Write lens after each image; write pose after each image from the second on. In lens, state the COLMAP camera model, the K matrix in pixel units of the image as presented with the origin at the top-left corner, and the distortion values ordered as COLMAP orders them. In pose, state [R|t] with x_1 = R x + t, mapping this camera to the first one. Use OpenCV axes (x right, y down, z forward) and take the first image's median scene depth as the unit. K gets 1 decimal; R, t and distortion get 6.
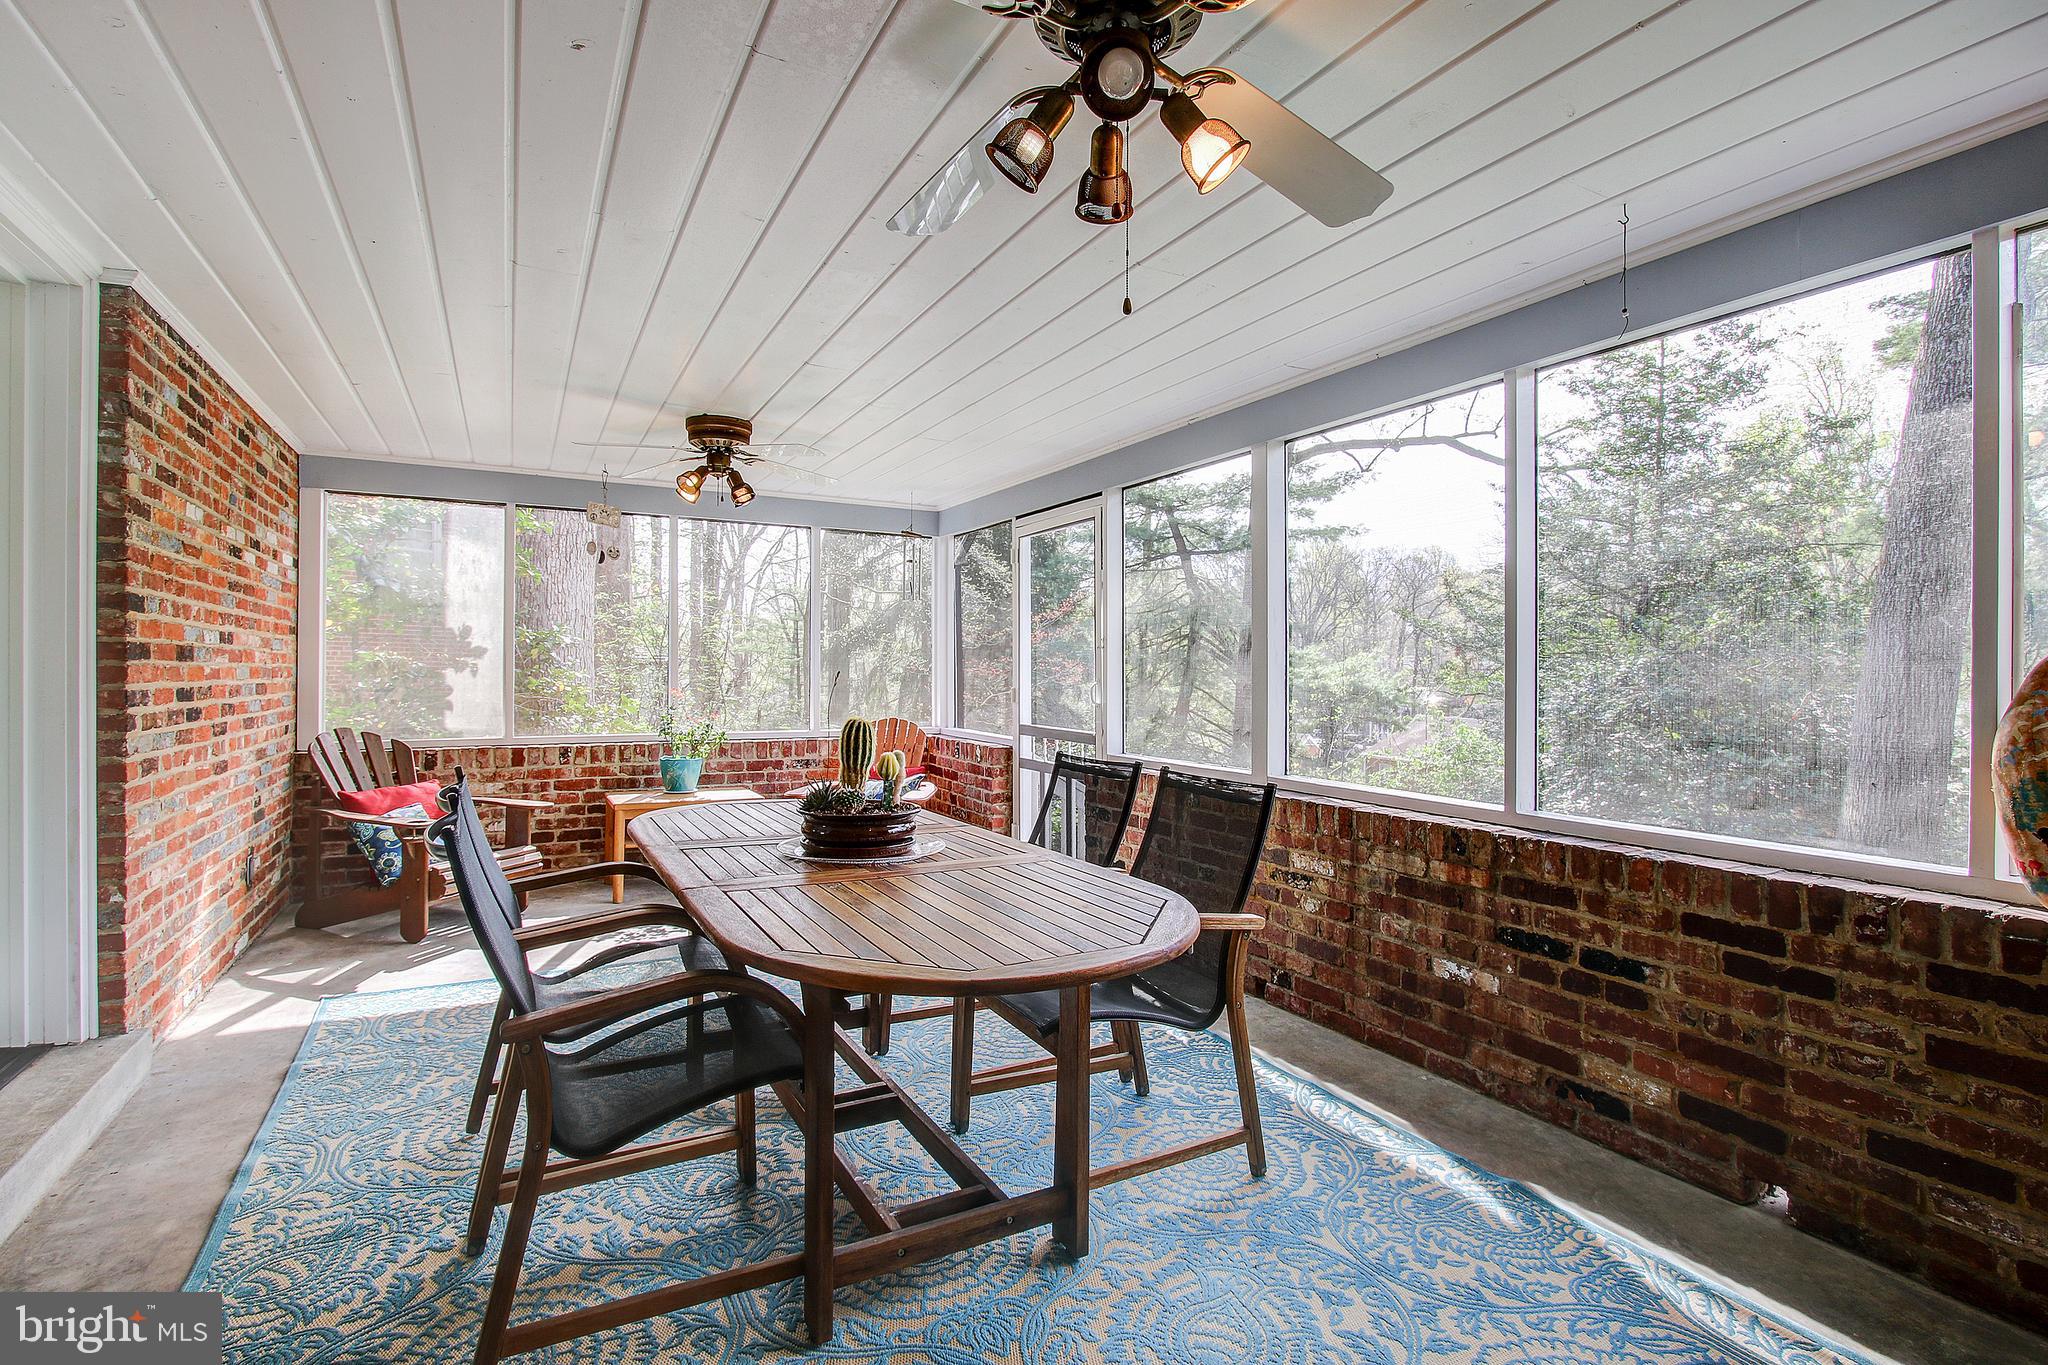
lens RADIAL K [[946.9, 0, 1041.4], [0, 946.9, 675.3], [0, 0, 1]] dist [-0.016640, 0.002043]
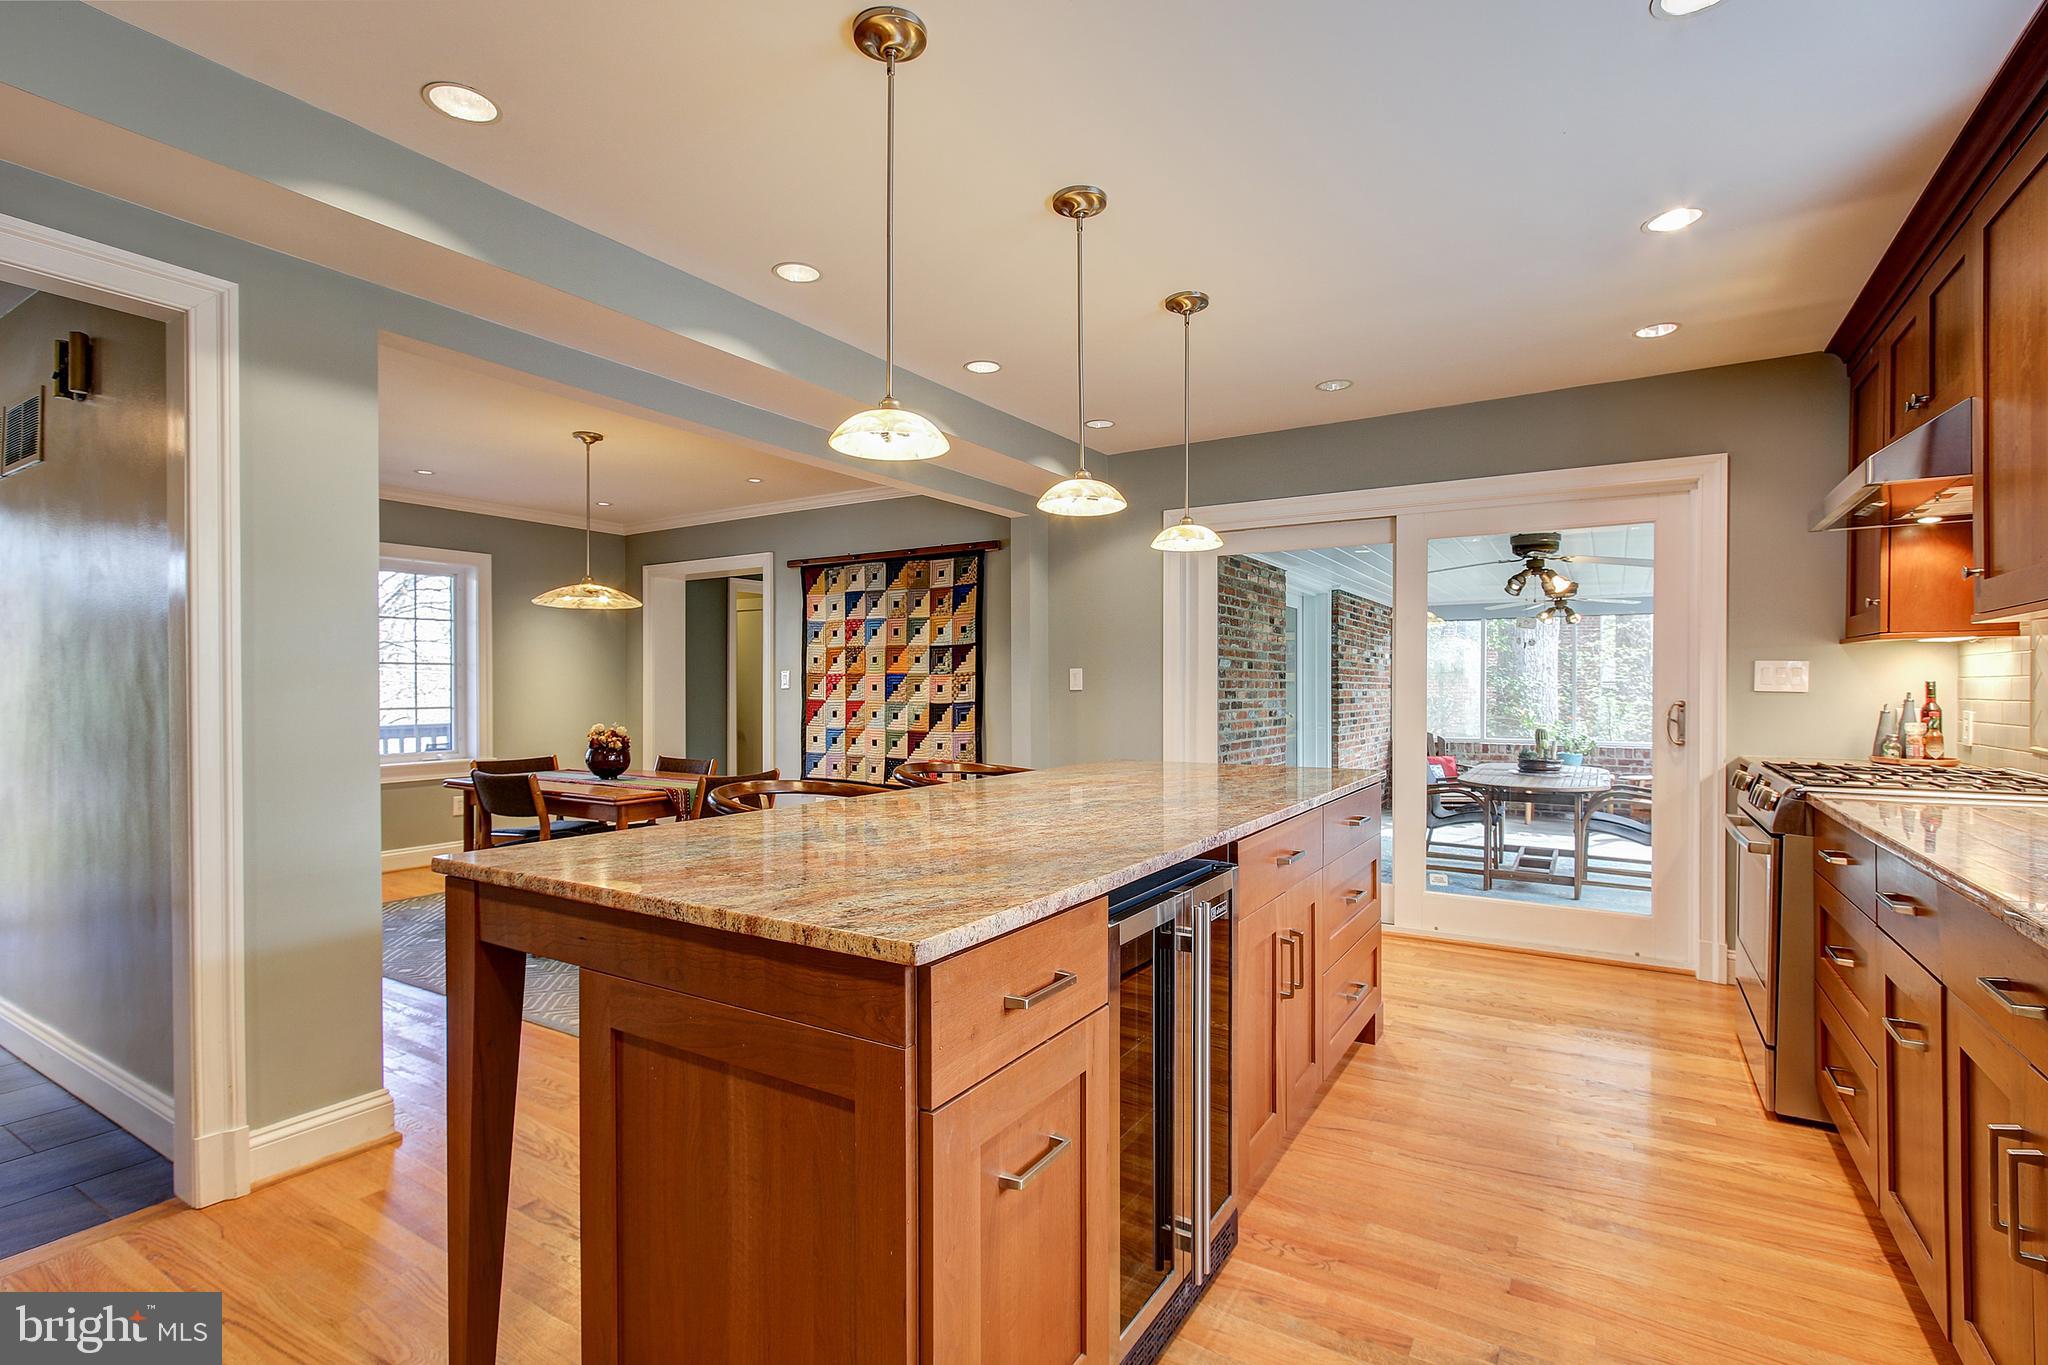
lens RADIAL K [[946.9, 0, 1022.2], [0, 946.9, 688.2], [0, 0, 1]] dist [-0.016640, 0.002043]
pose [[0.476594, -0.005720, -0.879105, 1.371946], [-0.000403, 0.999977, -0.006725, -0.048731], [0.879123, 0.003559, 0.476581, -1.518482]]
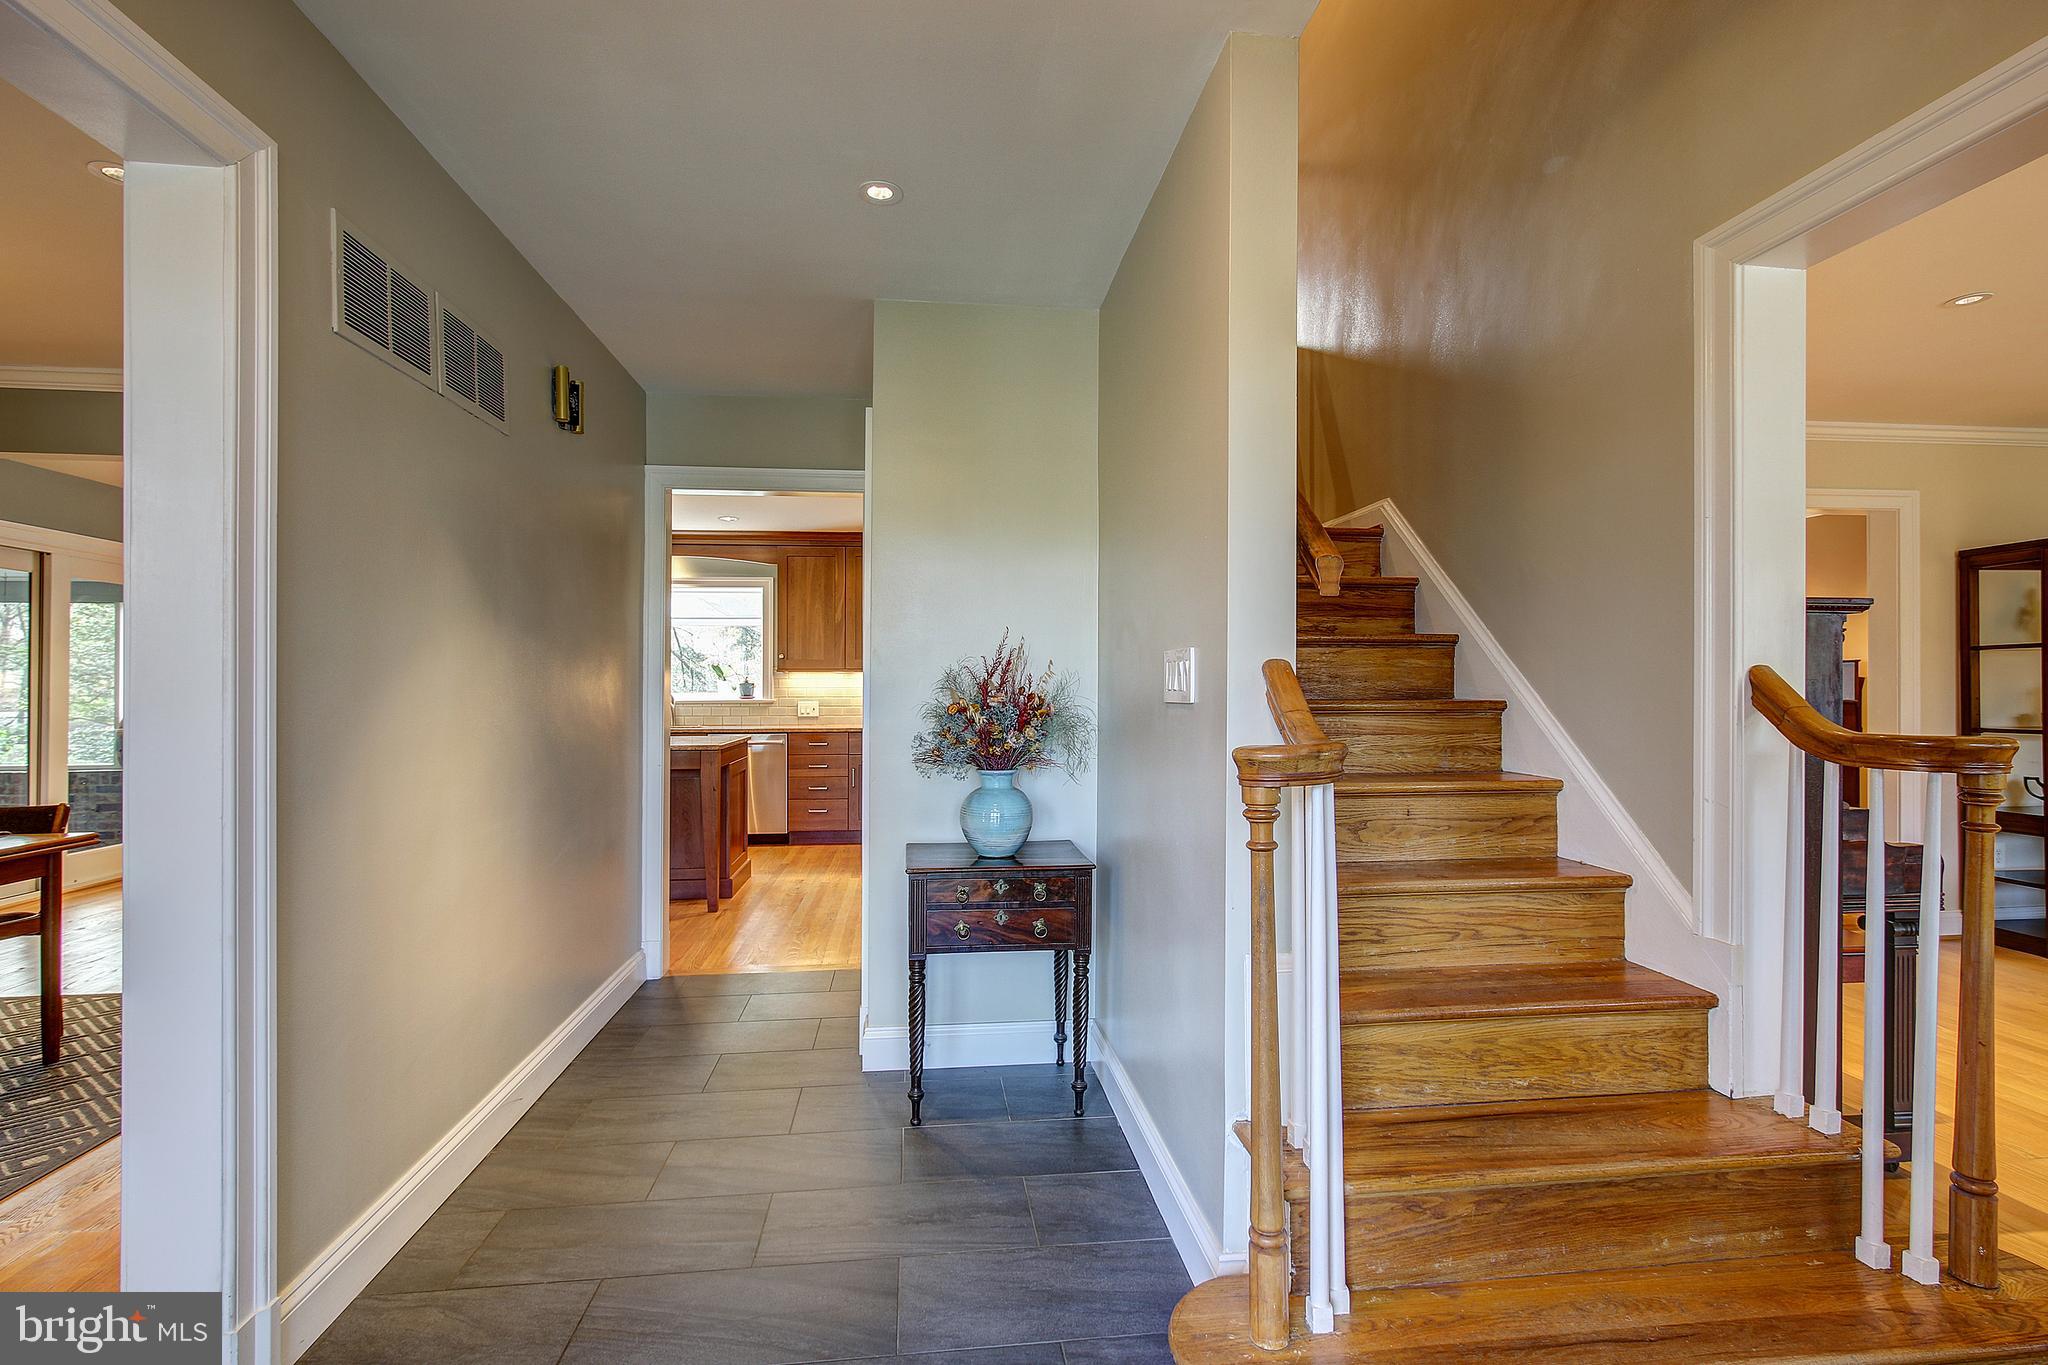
lens RADIAL K [[946.9, 0, 1025.5], [0, 946.9, 678.2], [0, 0, 1]] dist [-0.016640, 0.002043]
pose [[0.385849, -0.003631, 0.922555, -0.792571], [0.004945, 0.999986, 0.001868, -0.090820], [-0.922548, 0.003841, 0.385862, -2.819910]]
